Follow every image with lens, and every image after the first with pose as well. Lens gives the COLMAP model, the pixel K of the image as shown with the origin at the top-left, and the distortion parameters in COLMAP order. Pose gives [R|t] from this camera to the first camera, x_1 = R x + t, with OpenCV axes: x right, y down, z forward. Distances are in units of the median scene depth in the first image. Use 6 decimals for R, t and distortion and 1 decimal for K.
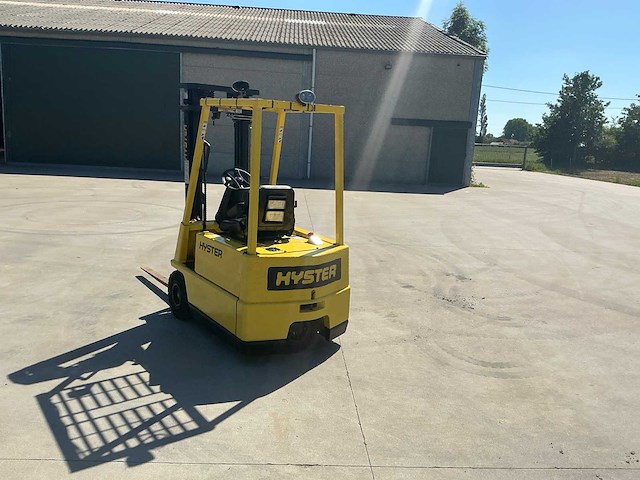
lens RADIAL K [[532.5, 0, 318.3], [0, 532.5, 237.0], [0, 0, 1]] dist [0.114436, -0.243138]
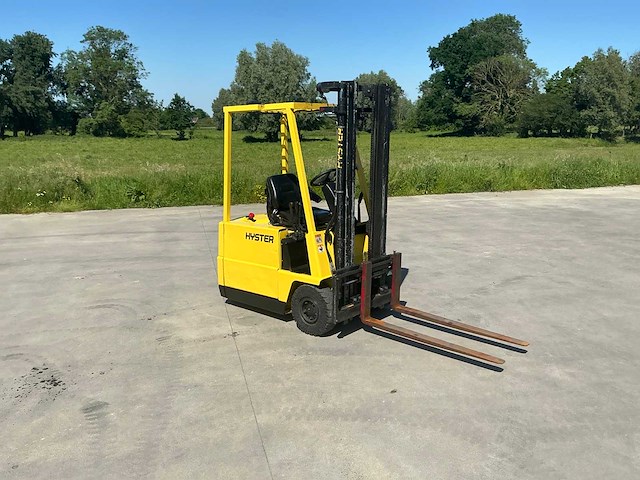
lens RADIAL K [[531.3, 0, 319.8], [0, 531.3, 243.1], [0, 0, 1]] dist [0.122477, -0.256448]
pose [[-0.978967, 0.001366, -0.204013, 0.086560], [-0.077025, 0.923497, 0.375793, -0.447027], [0.188919, 0.383603, -0.903968, 2.339587]]
